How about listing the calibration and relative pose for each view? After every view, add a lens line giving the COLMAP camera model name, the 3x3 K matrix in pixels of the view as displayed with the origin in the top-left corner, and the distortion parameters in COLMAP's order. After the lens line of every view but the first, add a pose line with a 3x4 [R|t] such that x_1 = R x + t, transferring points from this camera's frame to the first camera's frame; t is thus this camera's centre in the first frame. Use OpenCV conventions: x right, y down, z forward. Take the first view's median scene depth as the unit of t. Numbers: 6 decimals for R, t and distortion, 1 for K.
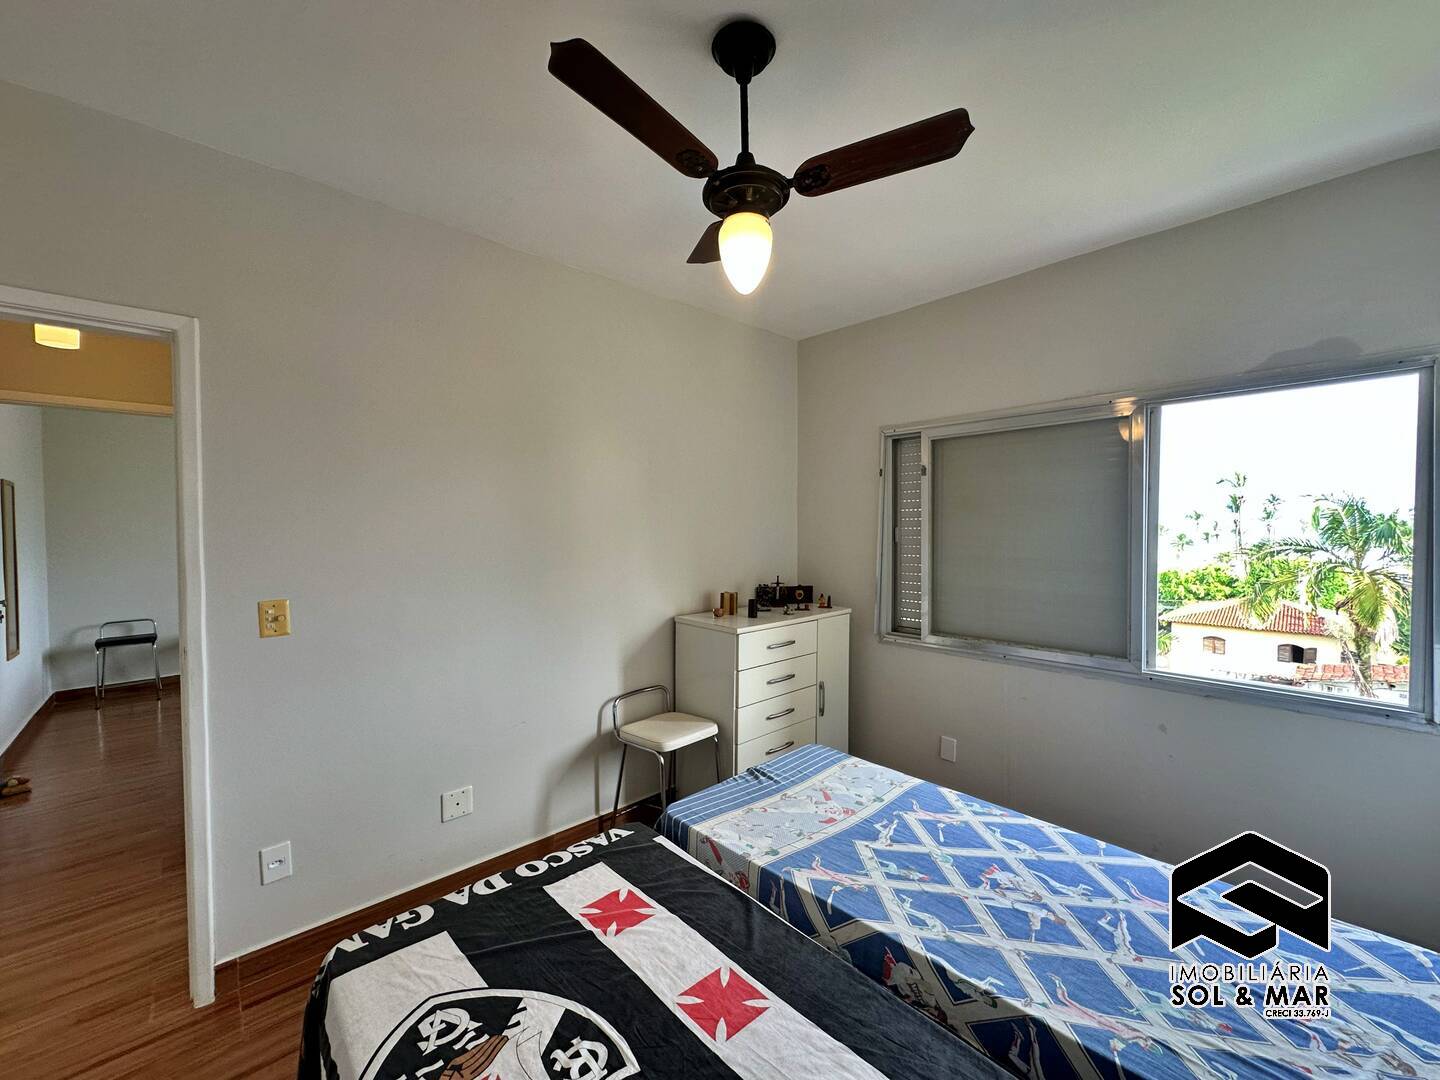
lens RADIAL K [[575.0, 0, 723.9], [0, 575.0, 538.5], [0, 0, 1]] dist [-0.004241, 0.001945]
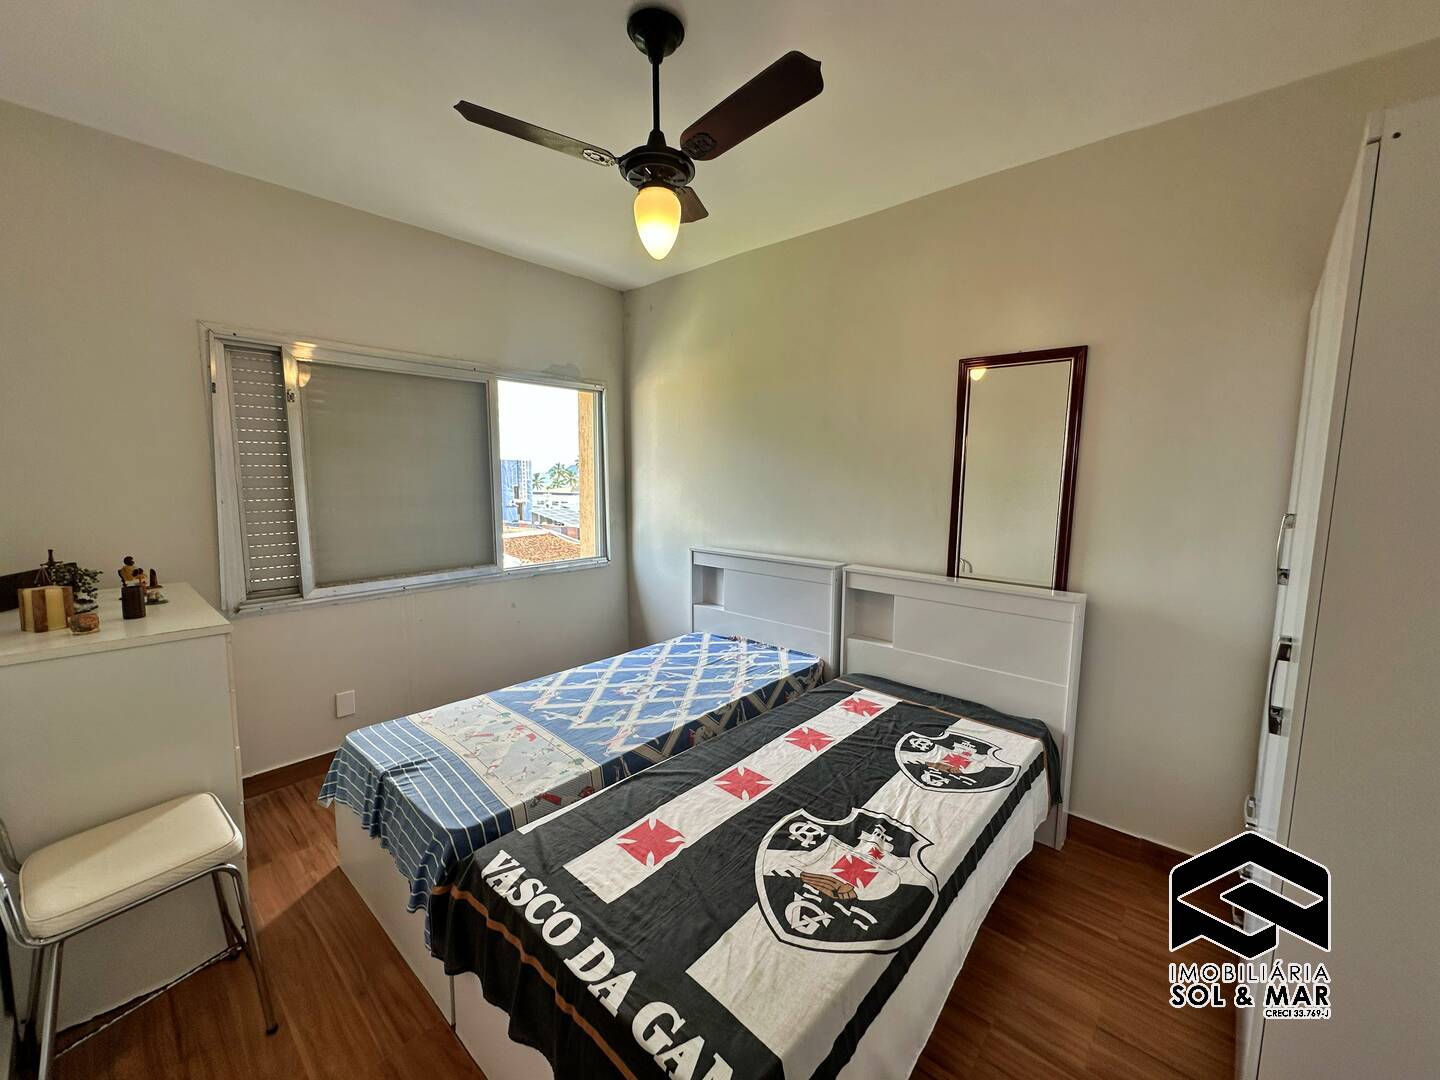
lens RADIAL K [[575.0, 0, 714.3], [0, 575.0, 536.9], [0, 0, 1]] dist [-0.004241, 0.001945]
pose [[-0.082834, -0.106422, 0.990865, -1.063883], [0.016790, 0.993992, 0.108161, 0.008173], [-0.996422, 0.025596, -0.080549, 0.892873]]
